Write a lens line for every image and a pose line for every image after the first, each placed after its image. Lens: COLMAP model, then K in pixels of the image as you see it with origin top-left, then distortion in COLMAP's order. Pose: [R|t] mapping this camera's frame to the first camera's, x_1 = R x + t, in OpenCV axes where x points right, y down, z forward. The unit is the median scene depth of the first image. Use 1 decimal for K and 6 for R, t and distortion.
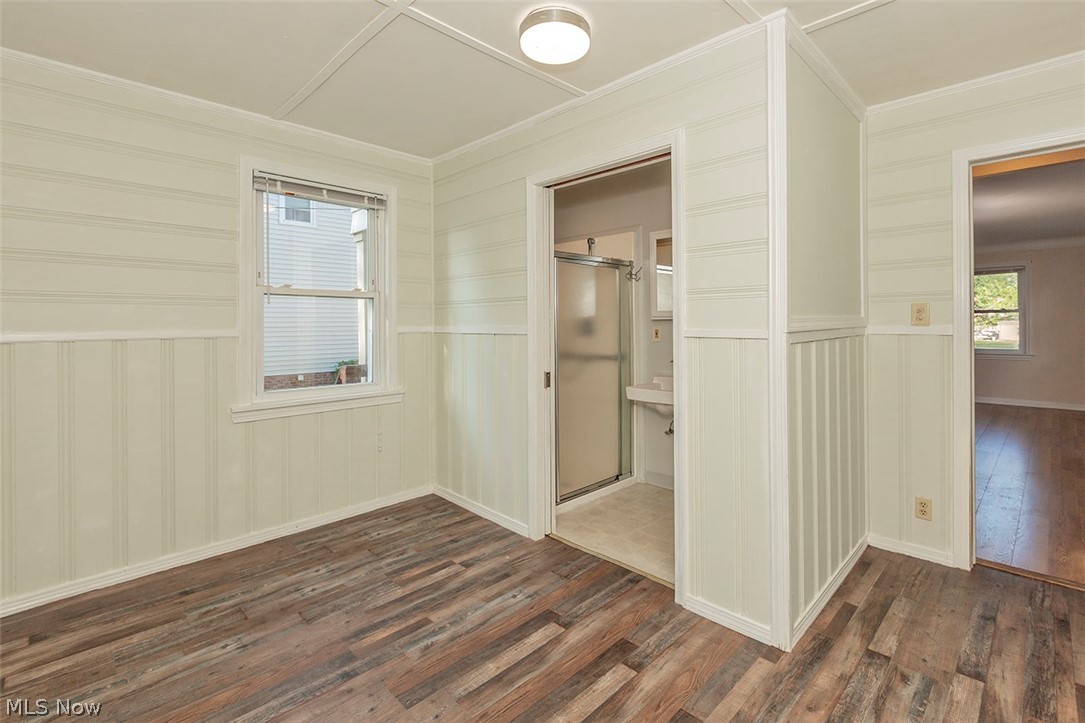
lens RADIAL K [[500.6, 0, 540.5], [0, 500.6, 319.9], [0, 0, 1]] dist [-0.000793, -0.000843]
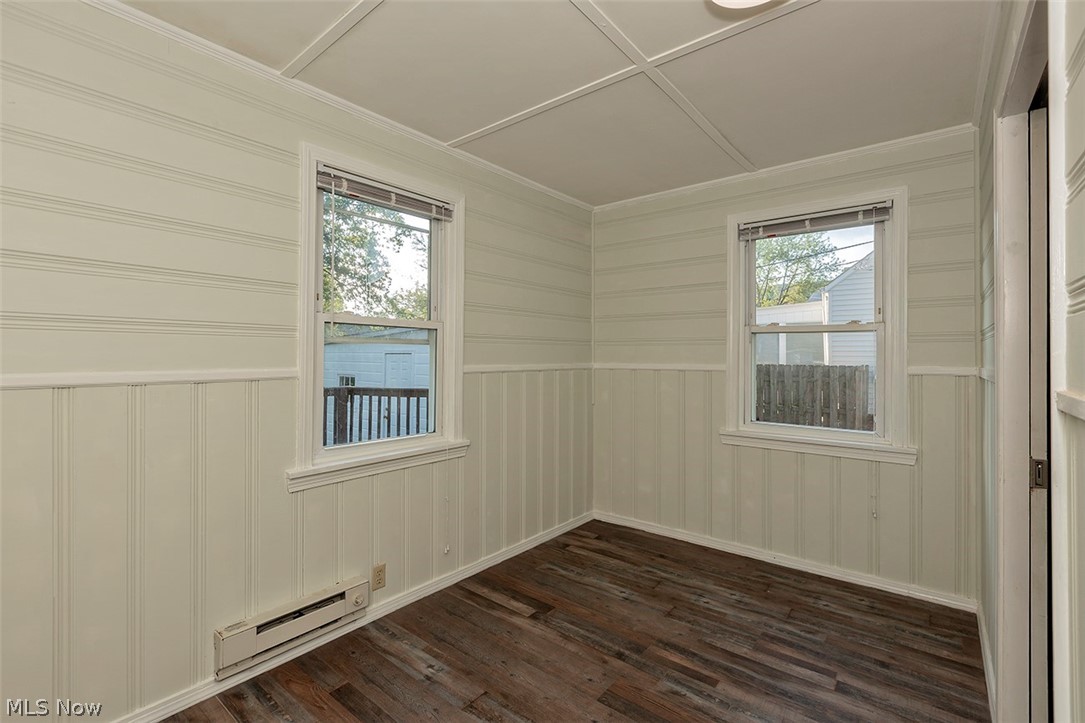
lens RADIAL K [[480.3, 0, 539.4], [0, 480.3, 356.7], [0, 0, 1]] dist [0.000881, -0.000463]
pose [[0.107400, 0.004645, -0.994205, 0.501166], [-0.000020, 0.999989, 0.004670, -0.005915], [0.994216, -0.000481, 0.107399, 0.469532]]
